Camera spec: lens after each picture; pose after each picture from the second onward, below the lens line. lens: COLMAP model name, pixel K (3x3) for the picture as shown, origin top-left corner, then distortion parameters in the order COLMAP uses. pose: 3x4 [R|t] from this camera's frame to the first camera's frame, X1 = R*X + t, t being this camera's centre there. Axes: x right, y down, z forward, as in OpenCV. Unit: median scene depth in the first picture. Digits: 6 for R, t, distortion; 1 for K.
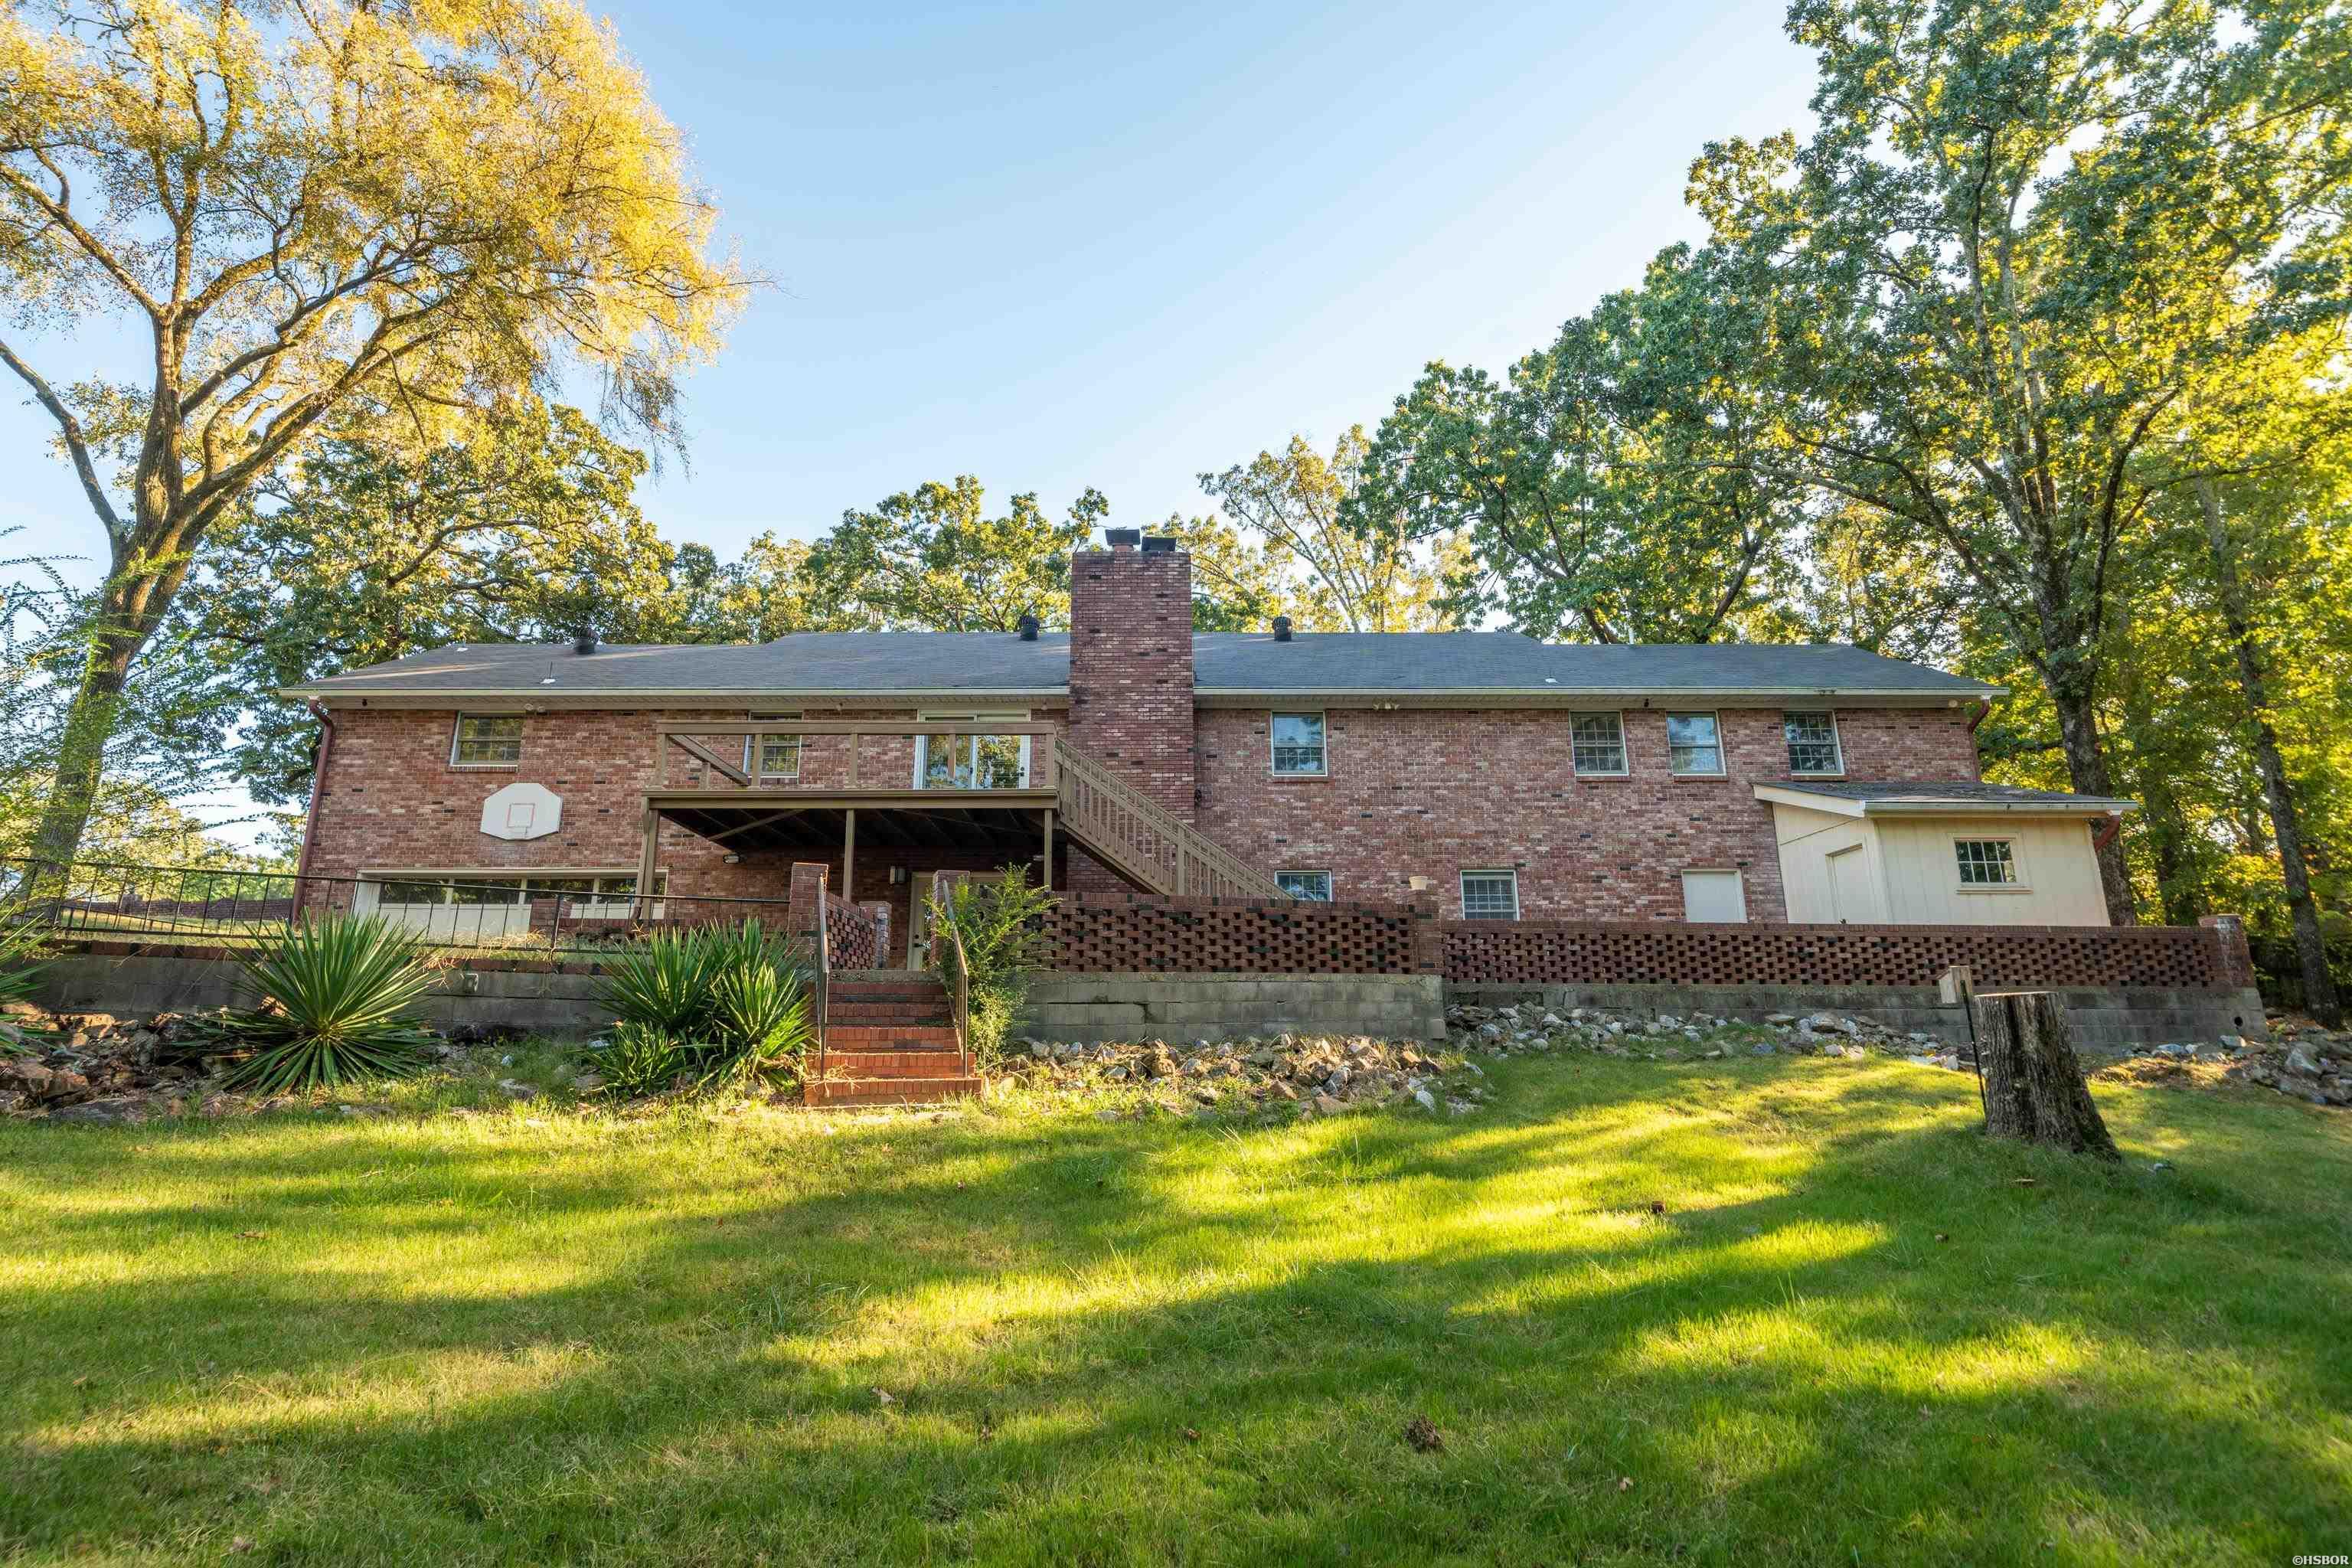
lens RADIAL K [[1092.1, 0, 1176.0], [0, 1092.1, 784.0], [0, 0, 1]] dist [0.001253, 0.000018]
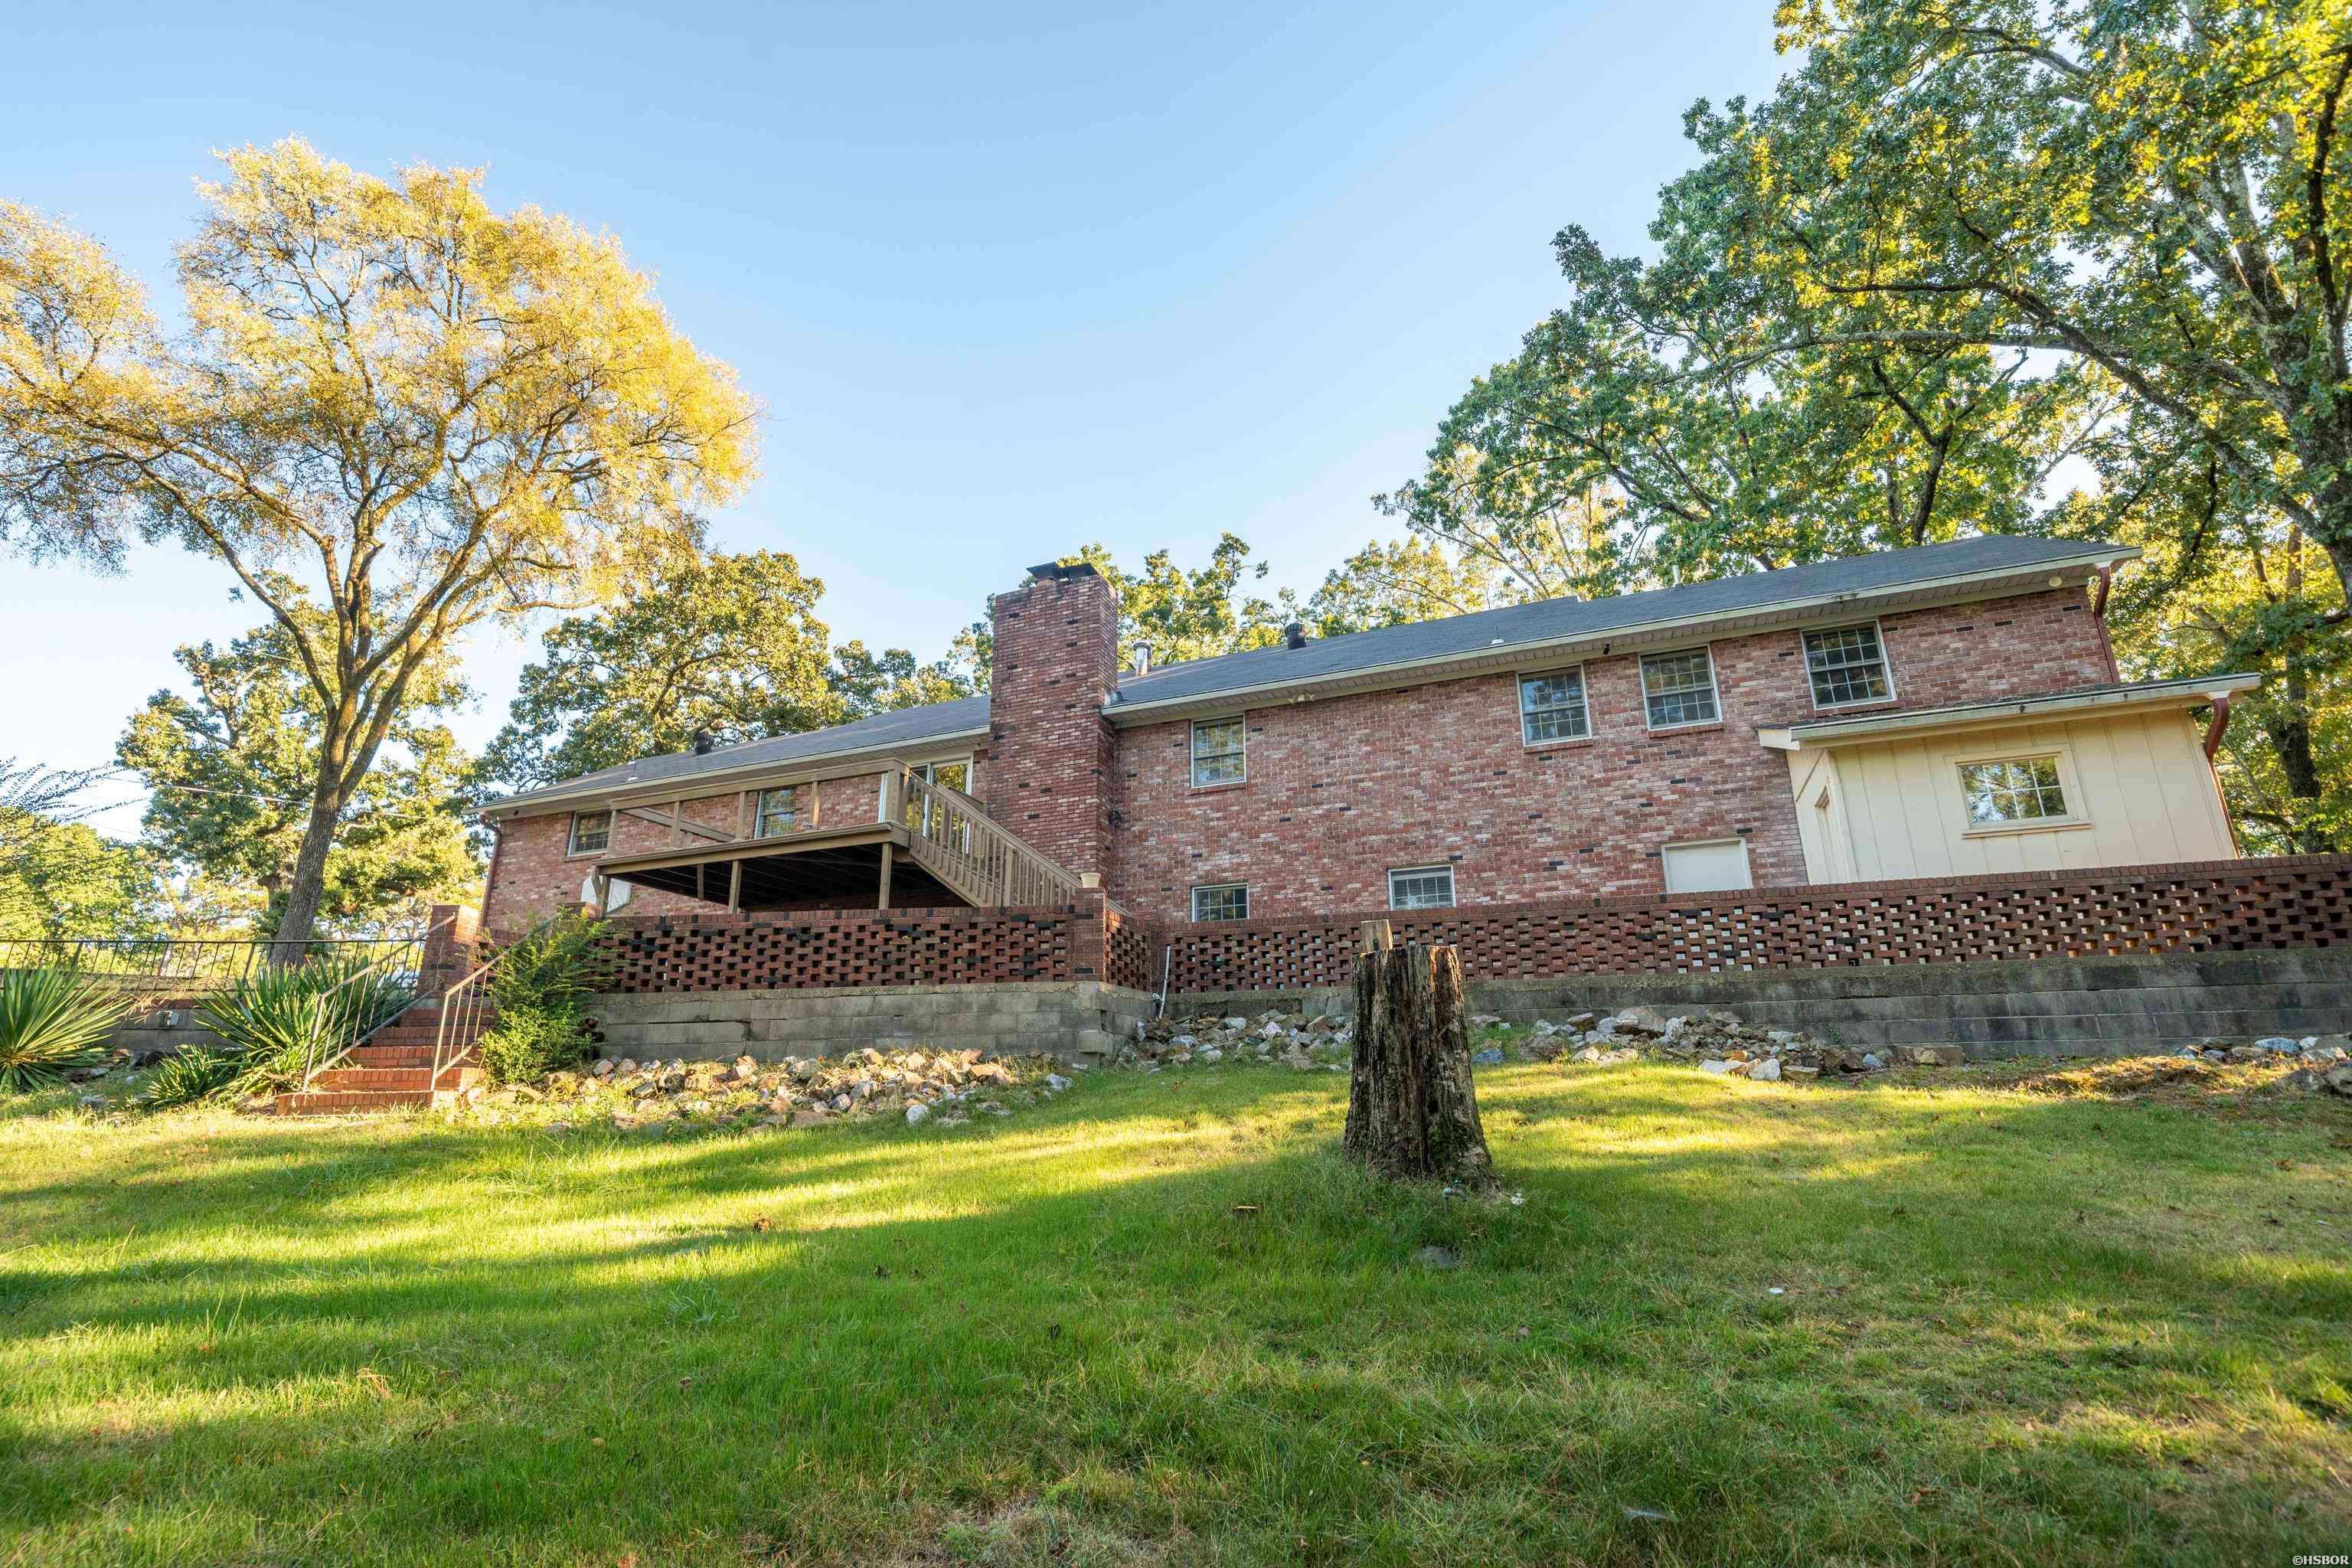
lens RADIAL K [[1068.9, 0, 1176.0], [0, 1068.9, 784.0], [0, 0, 1]] dist [0.012312, 0.000043]
pose [[0.928211, -0.116174, -0.353452, 0.532957], [0.097232, 0.992730, -0.070950, 0.070391], [0.359125, 0.031490, 0.932758, 0.167566]]
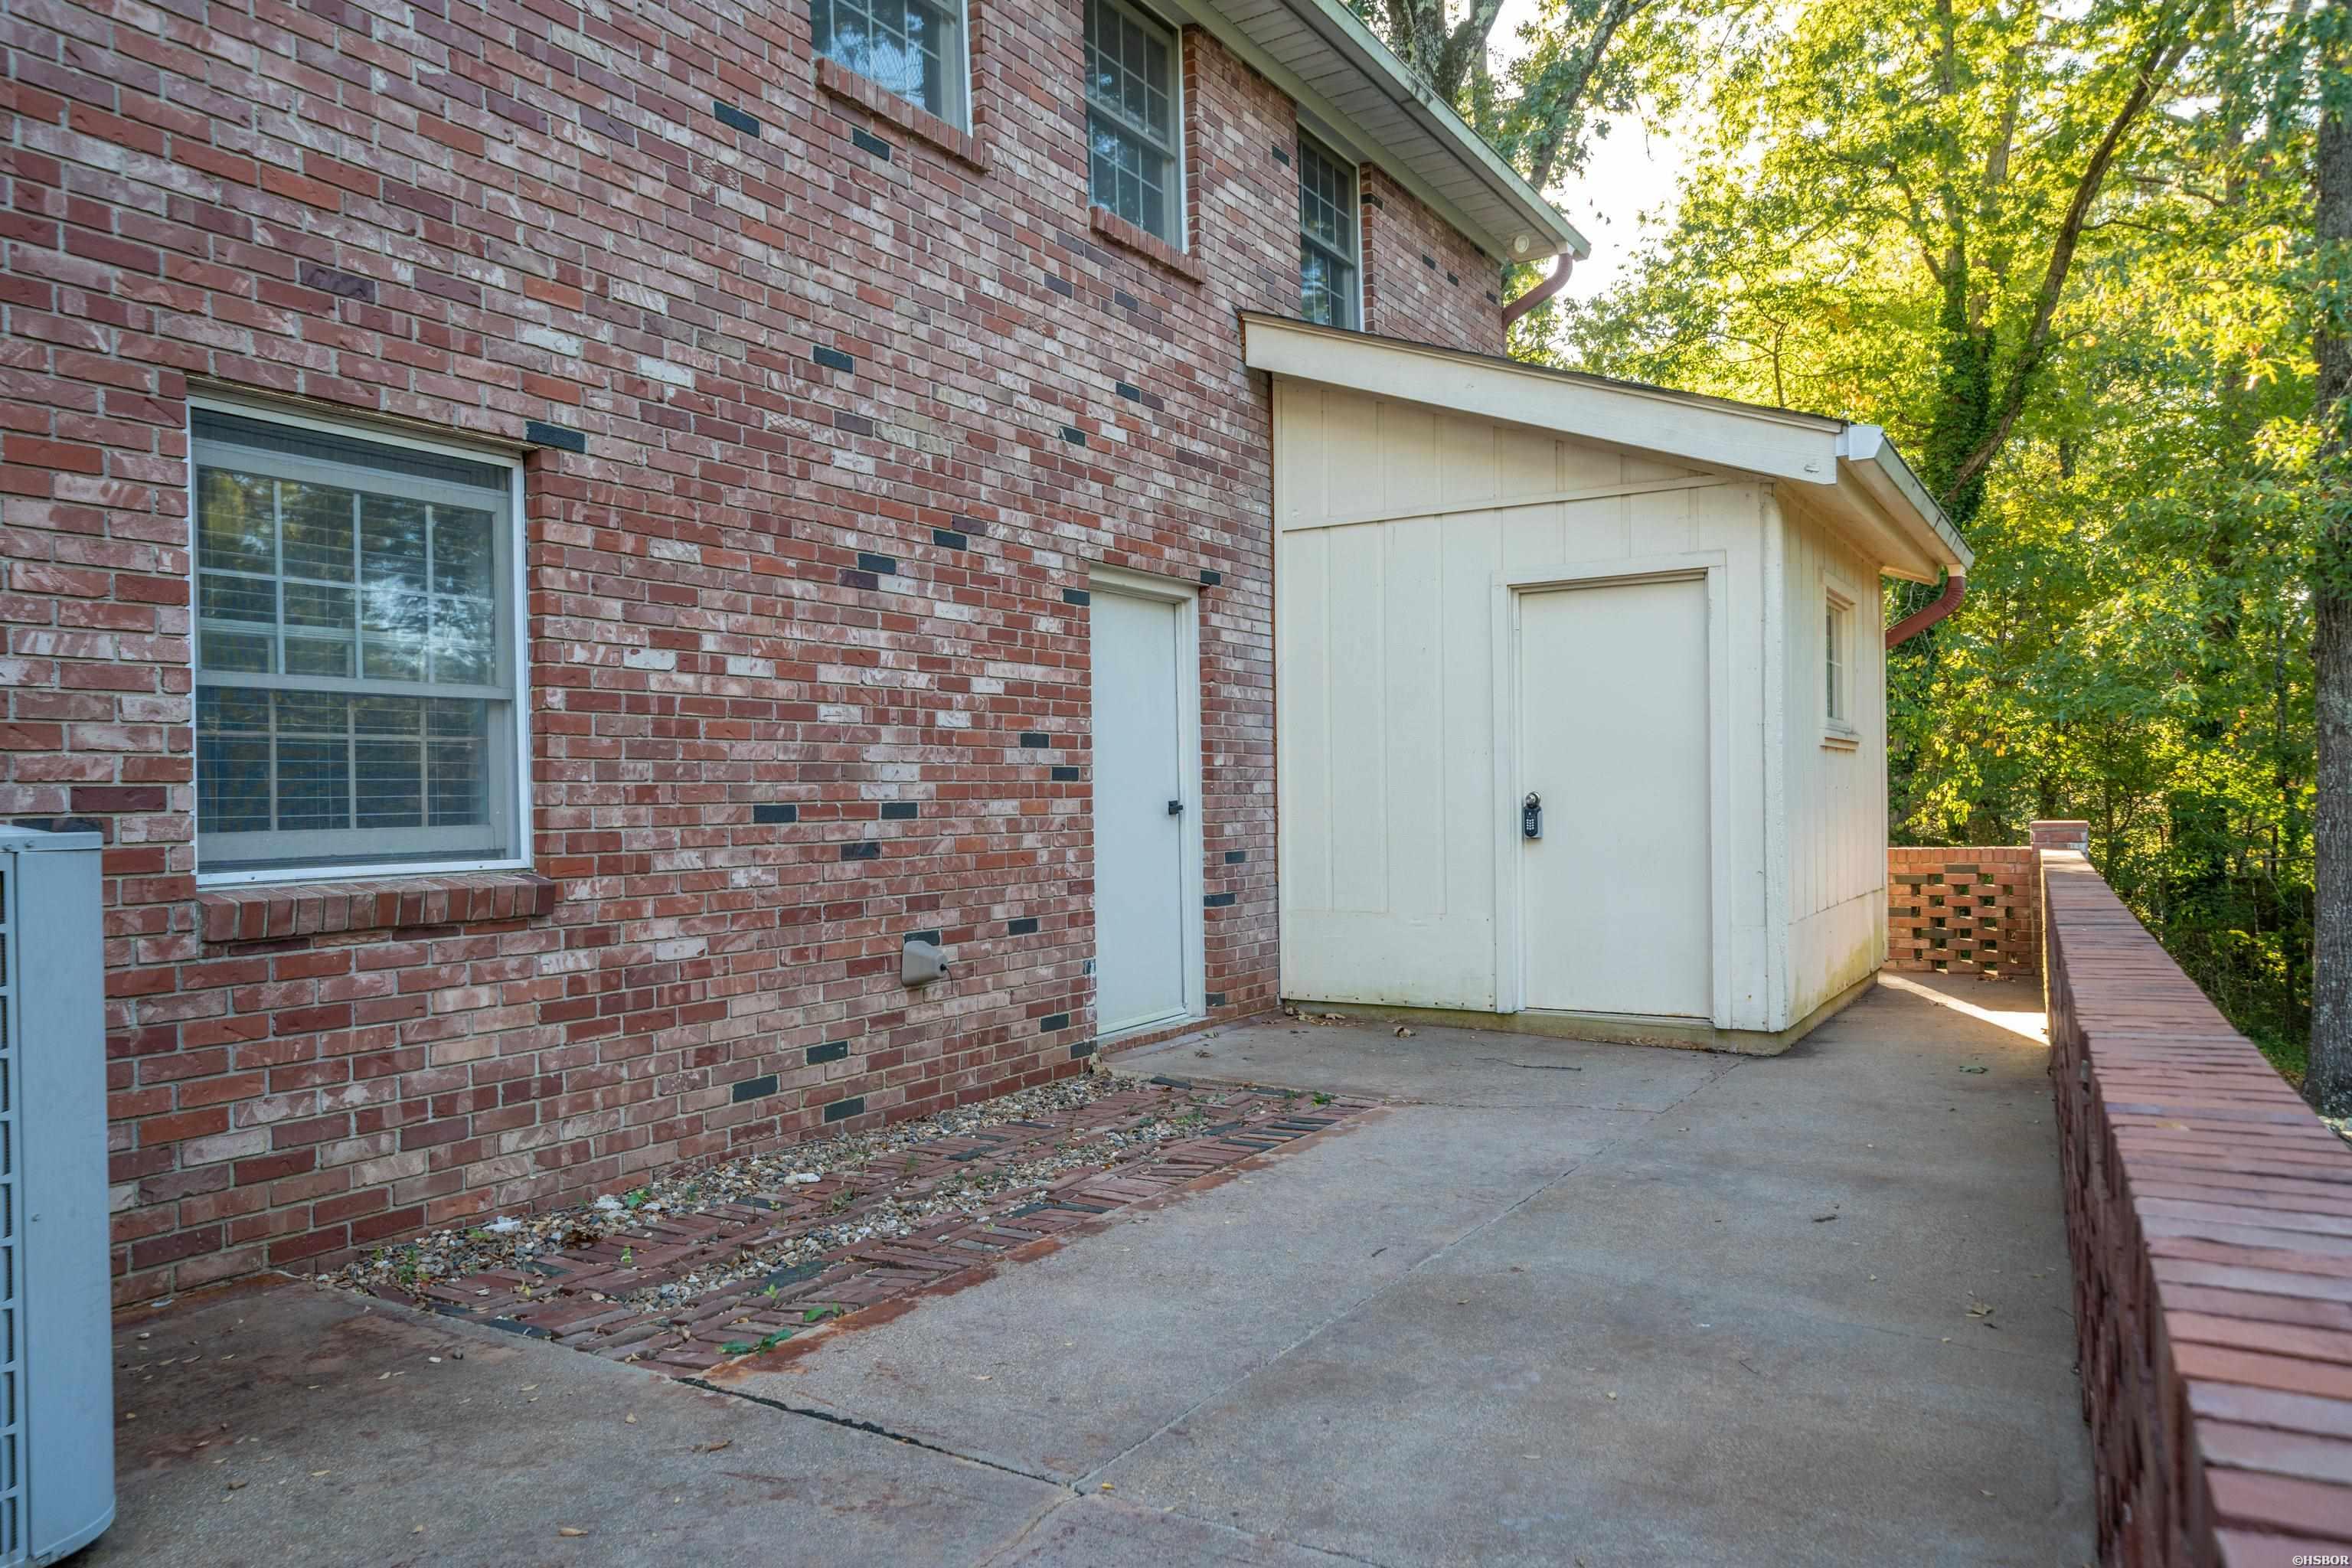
lens RADIAL K [[1546.8, 0, 1176.0], [0, 1546.8, 784.0], [0, 0, 1]] dist [-0.001309, -0.000503]
pose [[0.536465, 0.002723, 0.843918, 0.205433], [-0.192831, 0.973936, 0.119437, 0.102199], [-0.821597, -0.226807, 0.523007, 0.997270]]
